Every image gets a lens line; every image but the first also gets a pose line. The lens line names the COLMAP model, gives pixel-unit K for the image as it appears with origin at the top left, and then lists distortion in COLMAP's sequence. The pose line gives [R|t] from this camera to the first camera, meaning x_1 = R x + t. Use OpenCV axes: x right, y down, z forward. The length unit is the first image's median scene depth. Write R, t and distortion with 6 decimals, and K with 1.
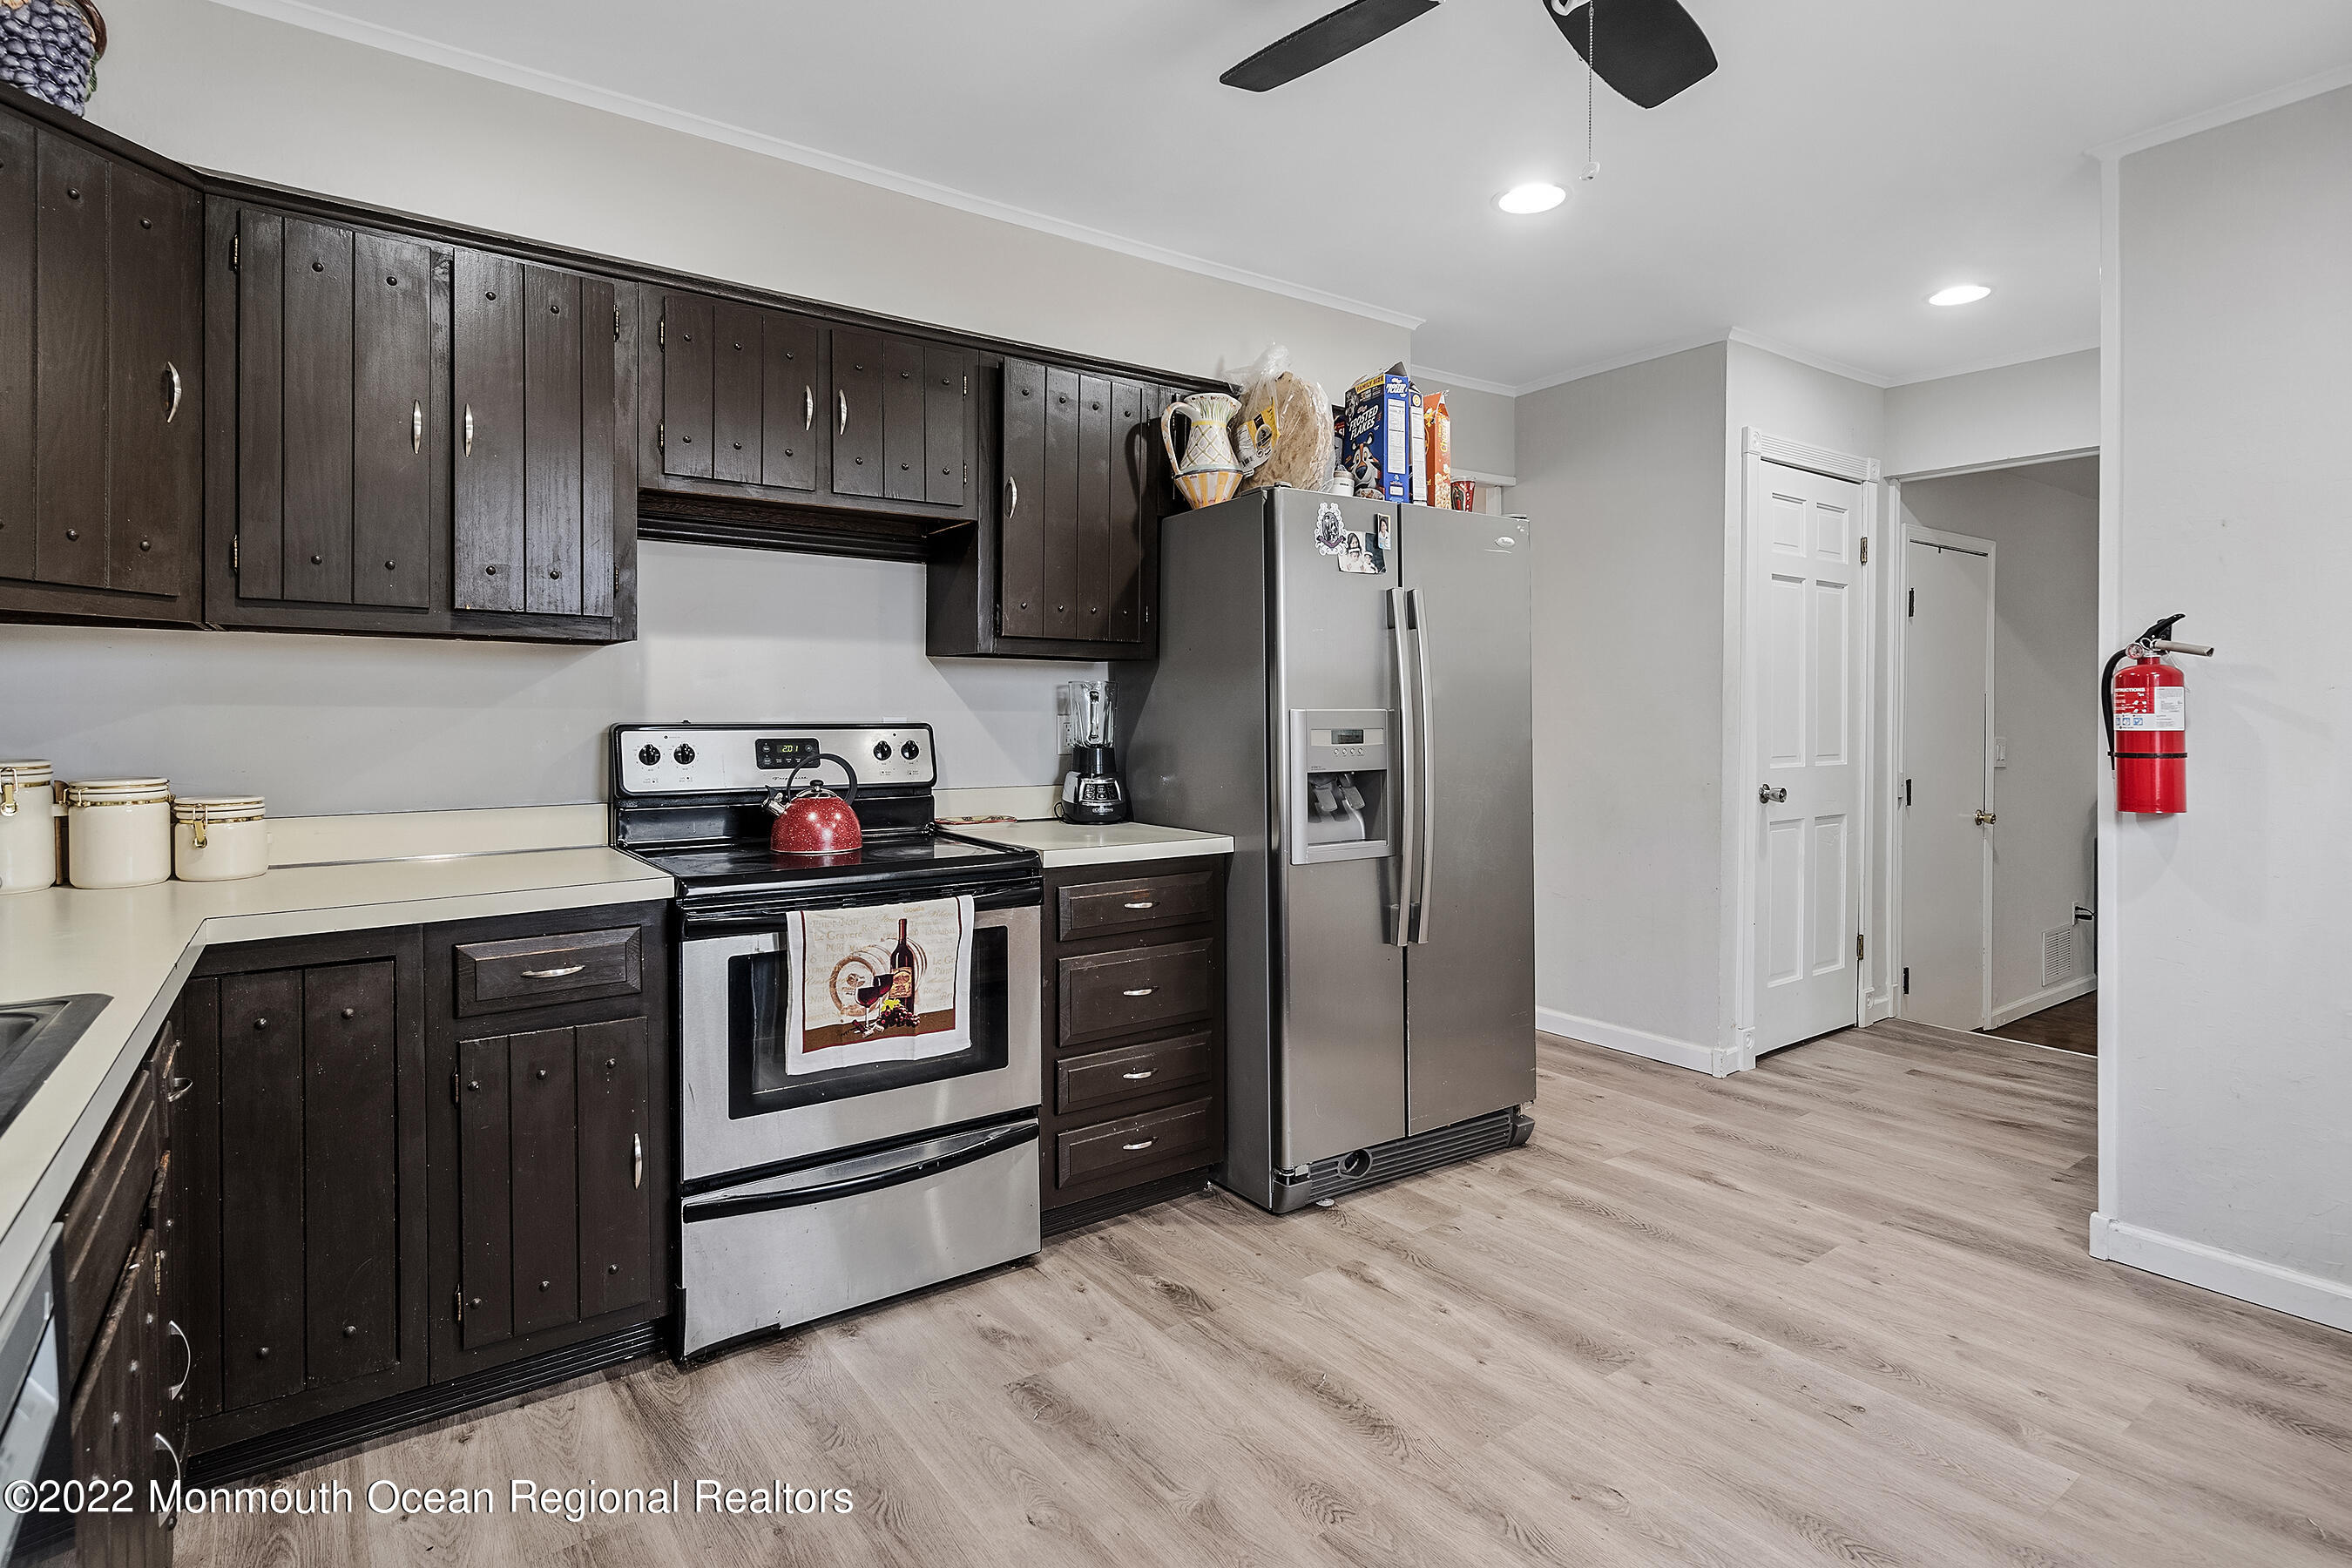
lens RADIAL K [[1174.9, 0, 1166.8], [0, 1174.9, 740.7], [0, 0, 1]] dist [0.001713, 0.000646]
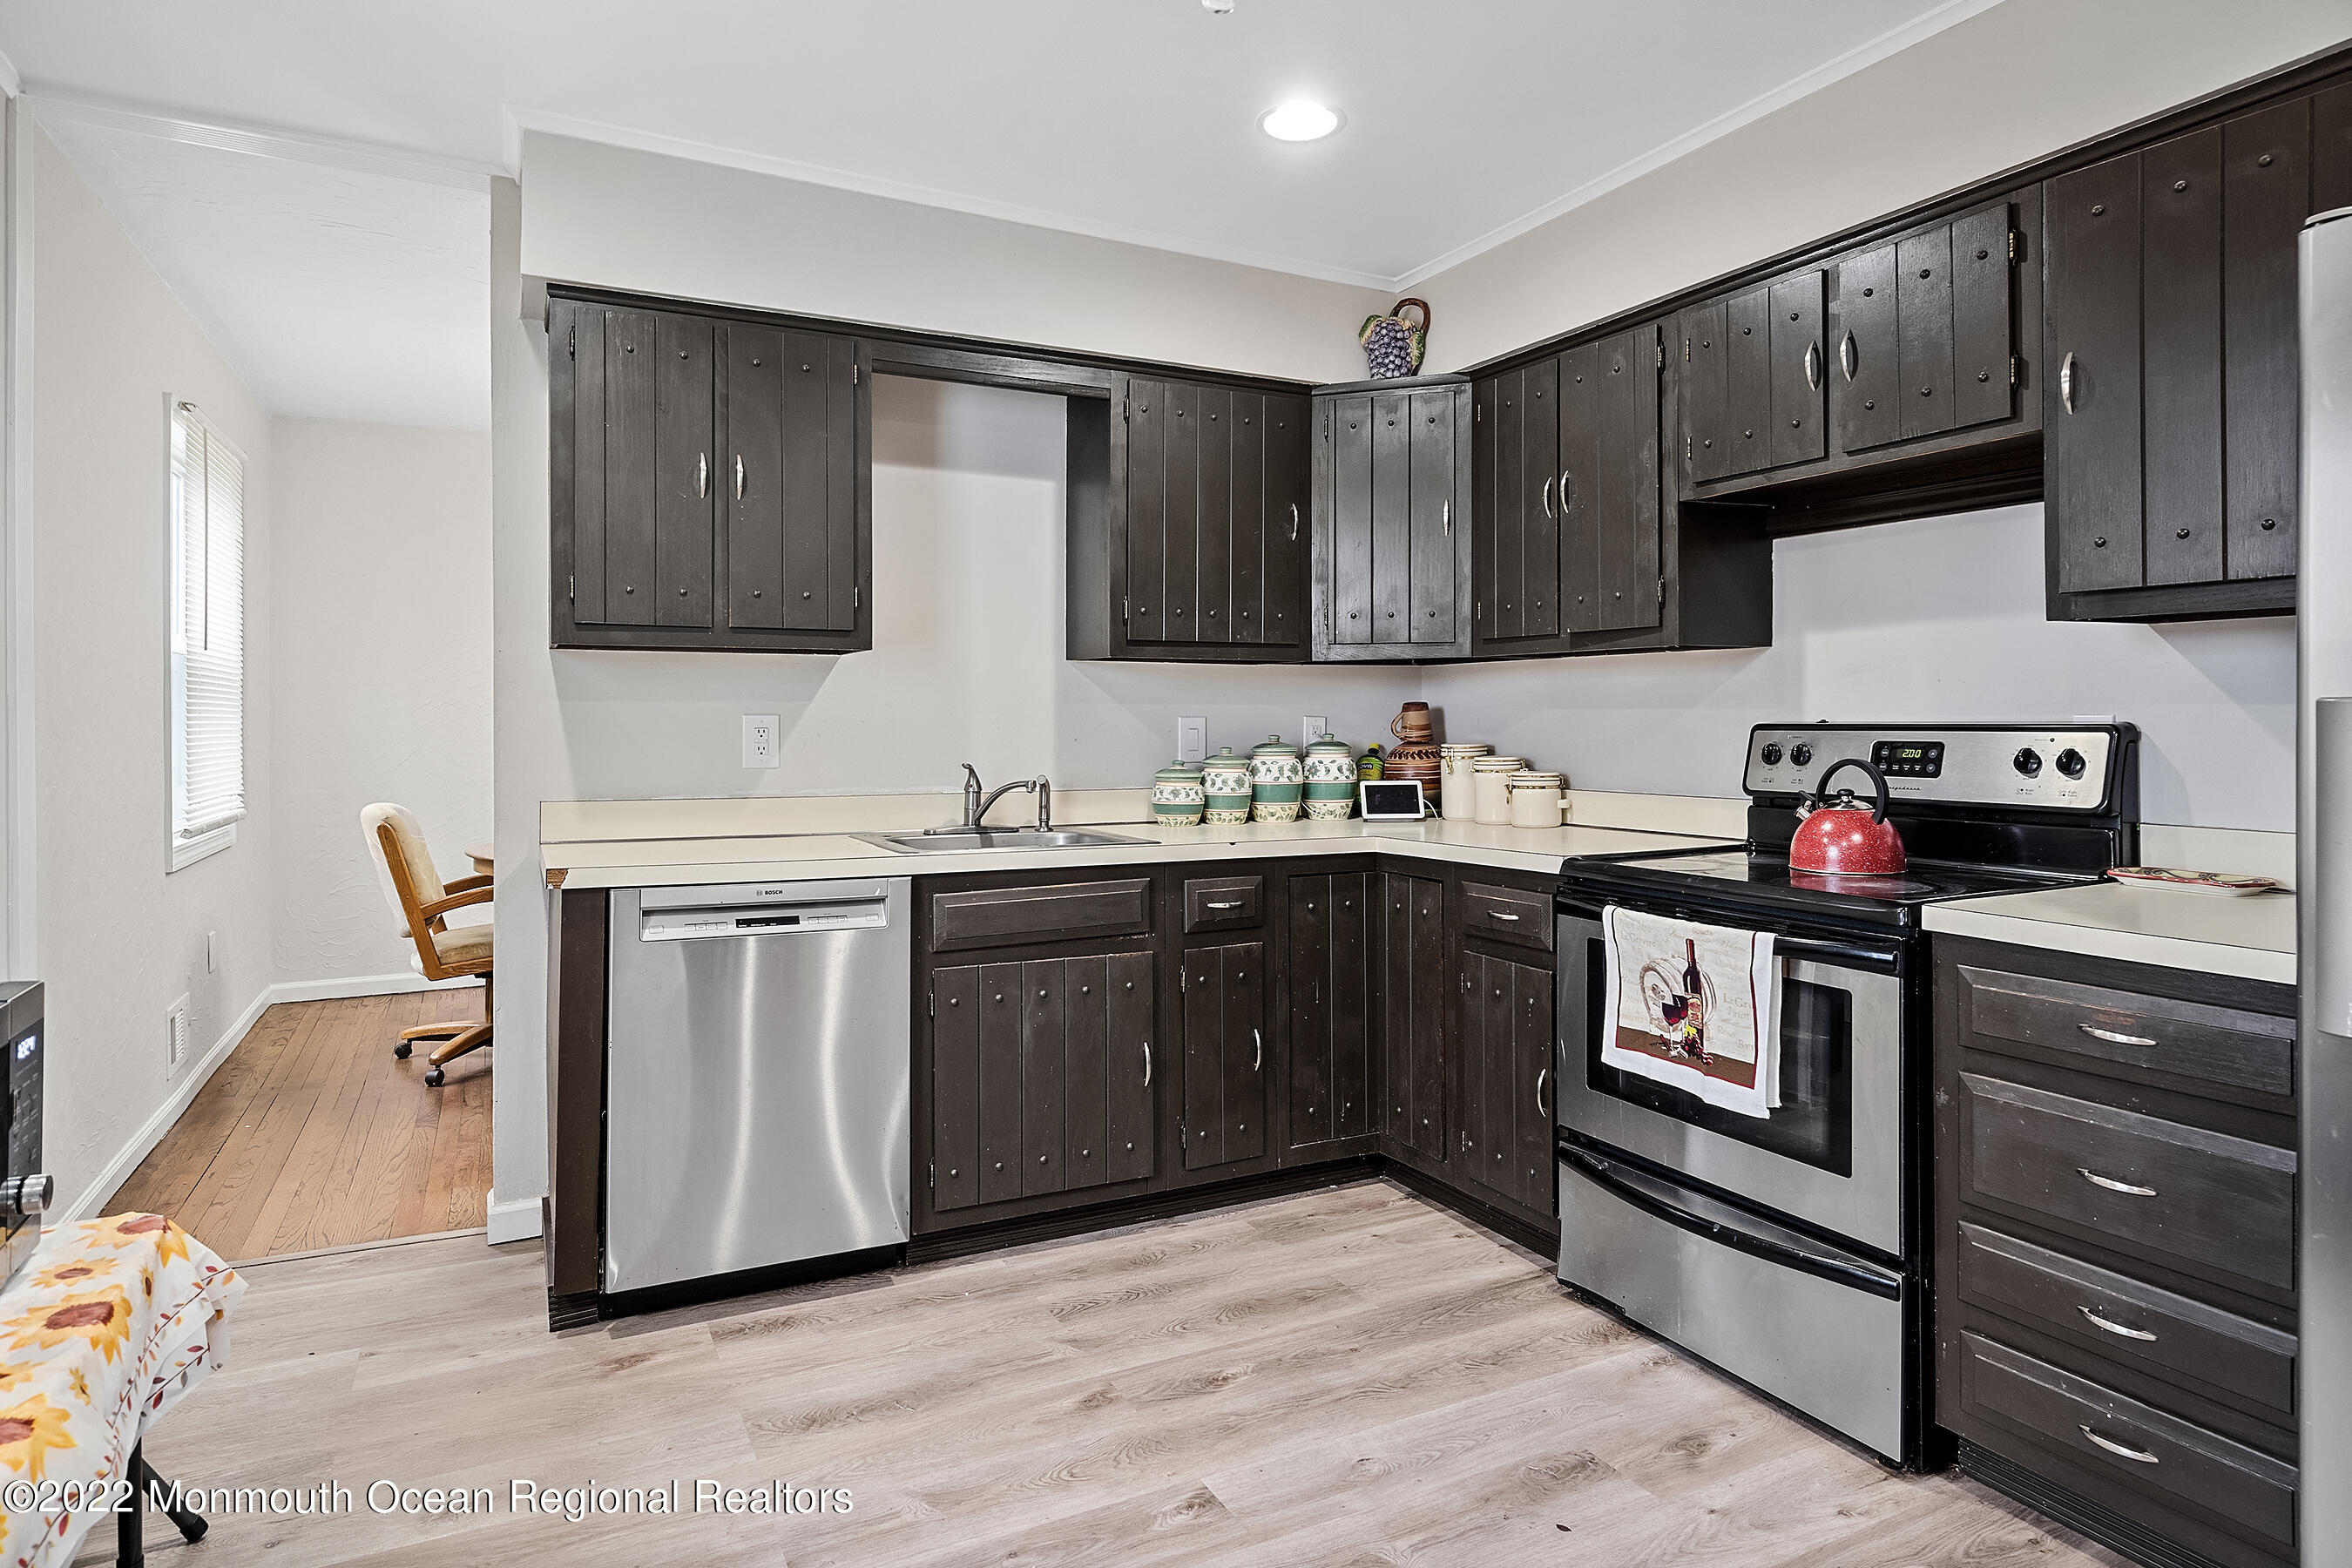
lens RADIAL K [[1302.4, 0, 1172.0], [0, 1302.4, 713.8], [0, 0, 1]] dist [0.001935, 0.002216]
pose [[-0.151876, -0.002185, -0.988397, 0.818597], [-0.015112, 0.999886, 0.000112, -0.016555], [0.988284, 0.014954, -0.151892, 0.741100]]
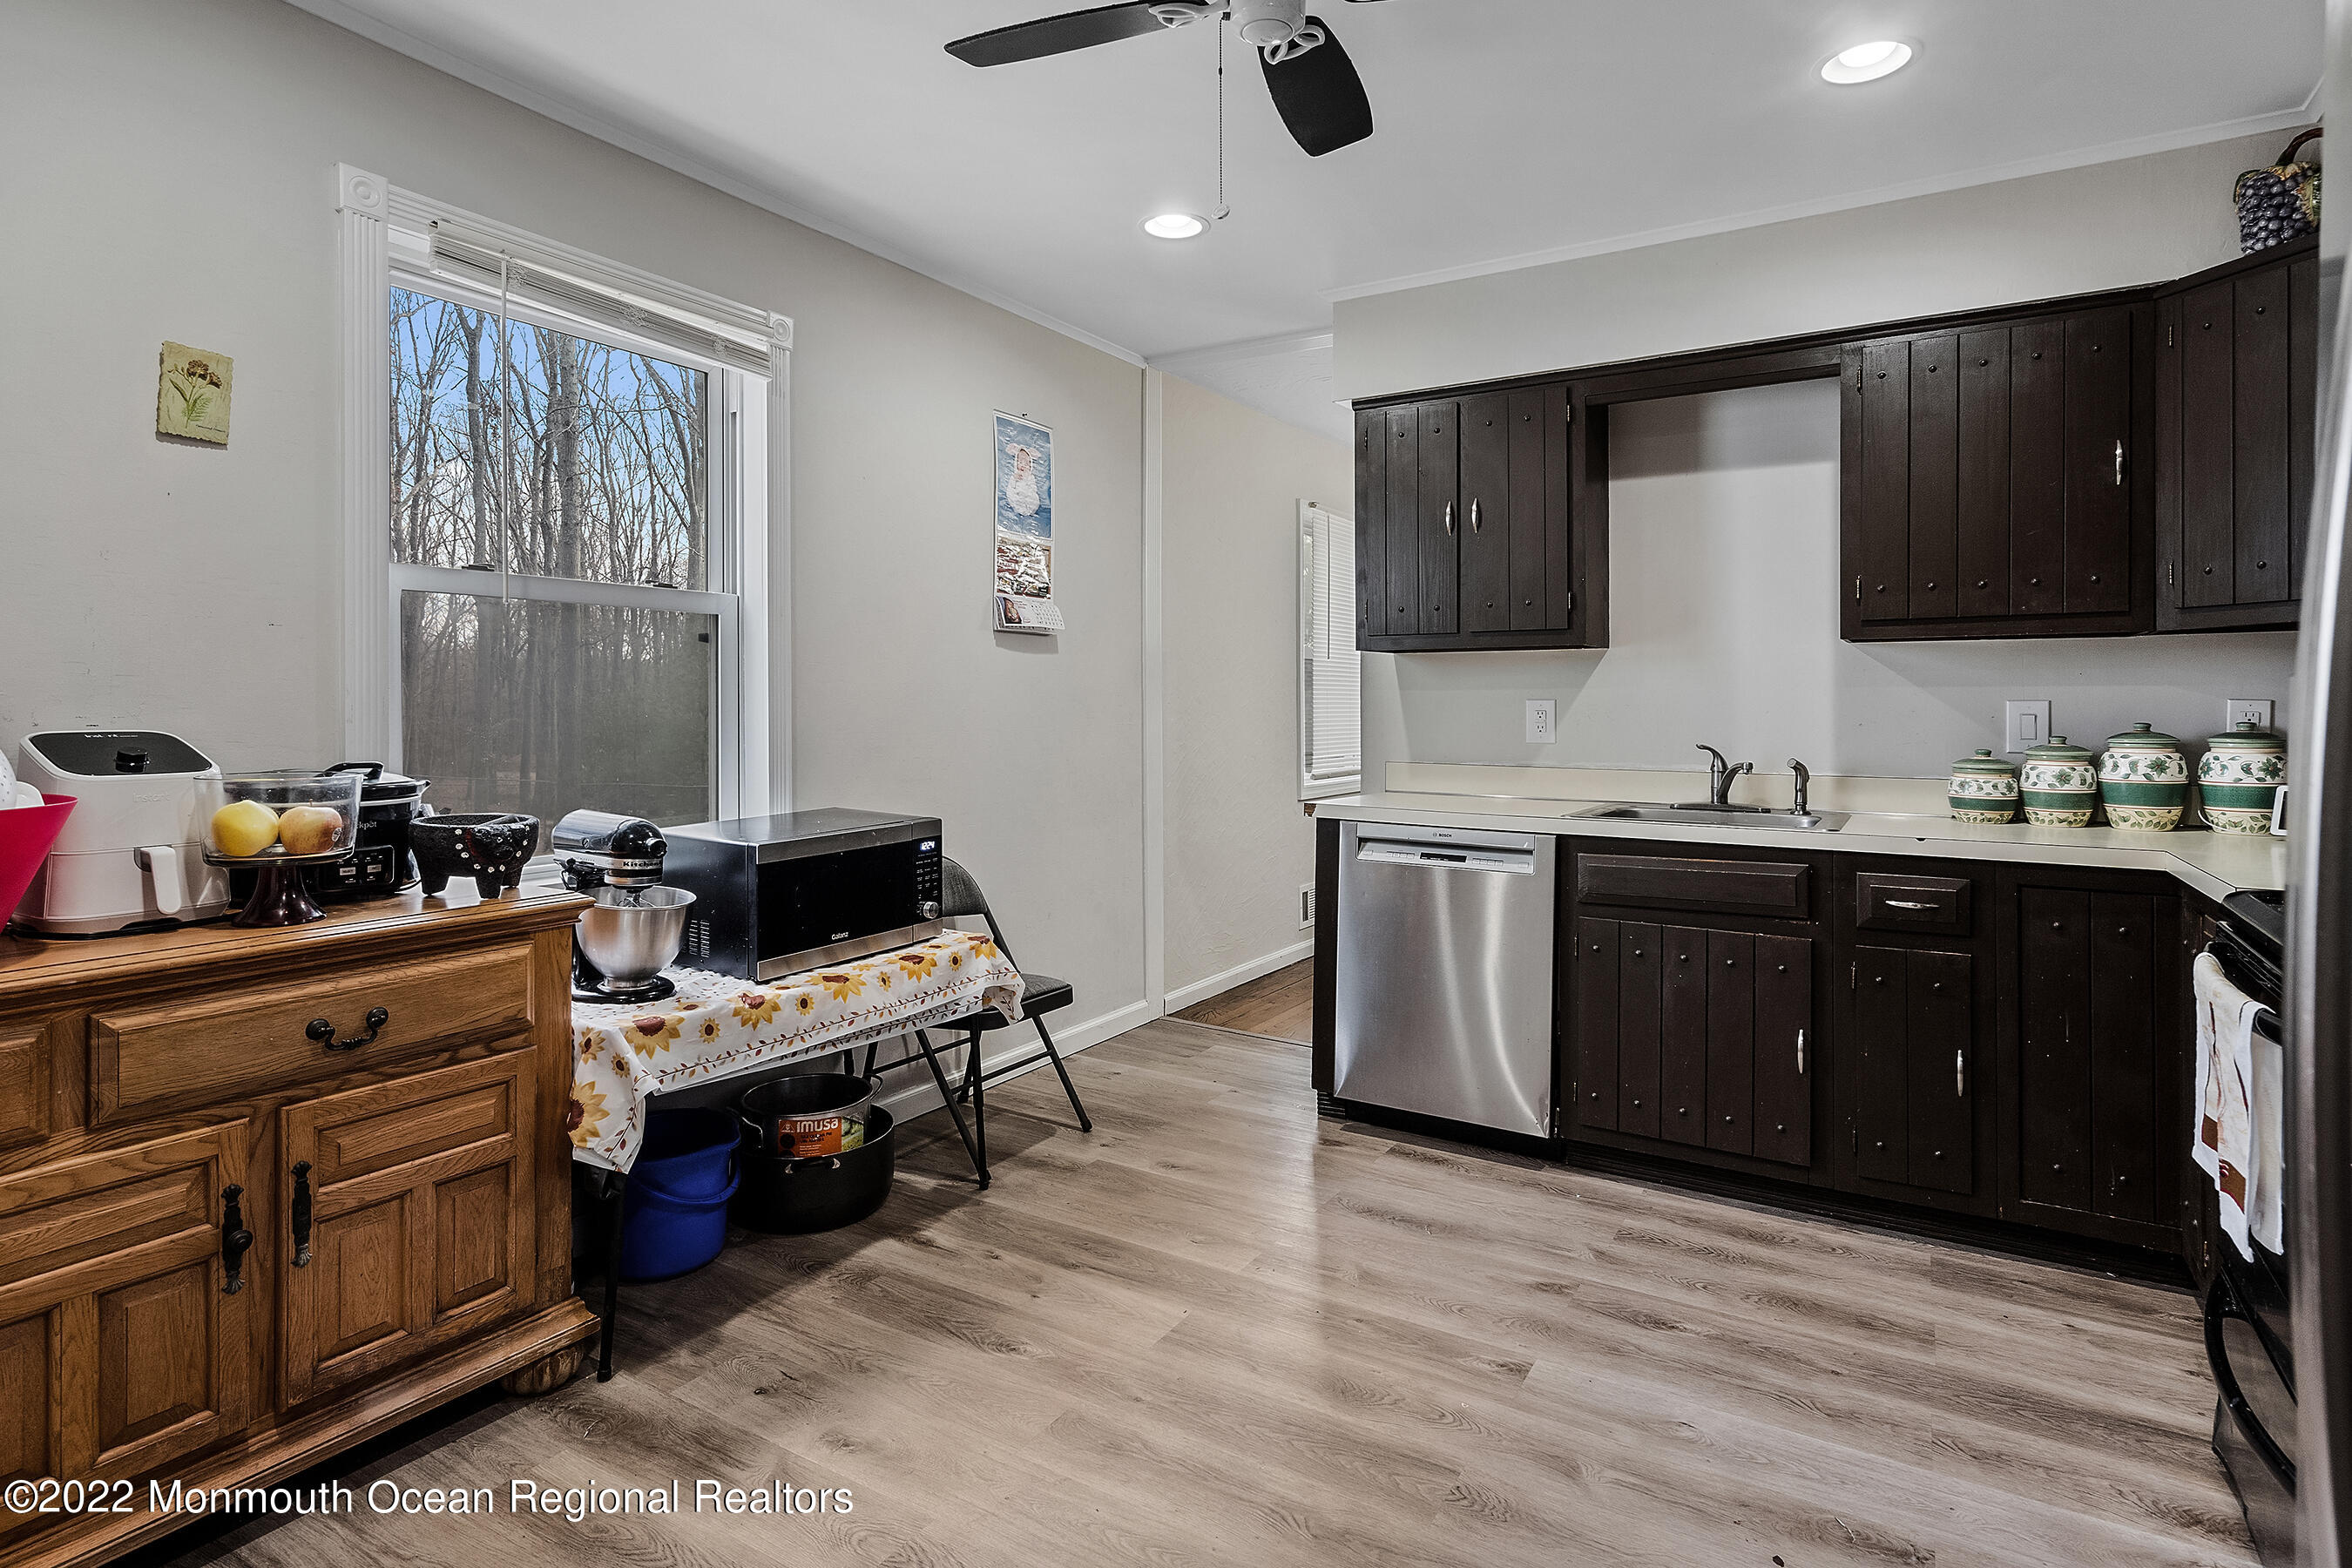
lens RADIAL K [[1216.7, 0, 1160.2], [0, 1216.7, 705.6], [0, 0, 1]] dist [0.001507, 0.000313]
pose [[-0.923664, 0.002300, -0.383196, 0.583131], [-0.004269, 0.999858, 0.016292, -0.025261], [0.383179, 0.016684, -0.923523, 1.385157]]
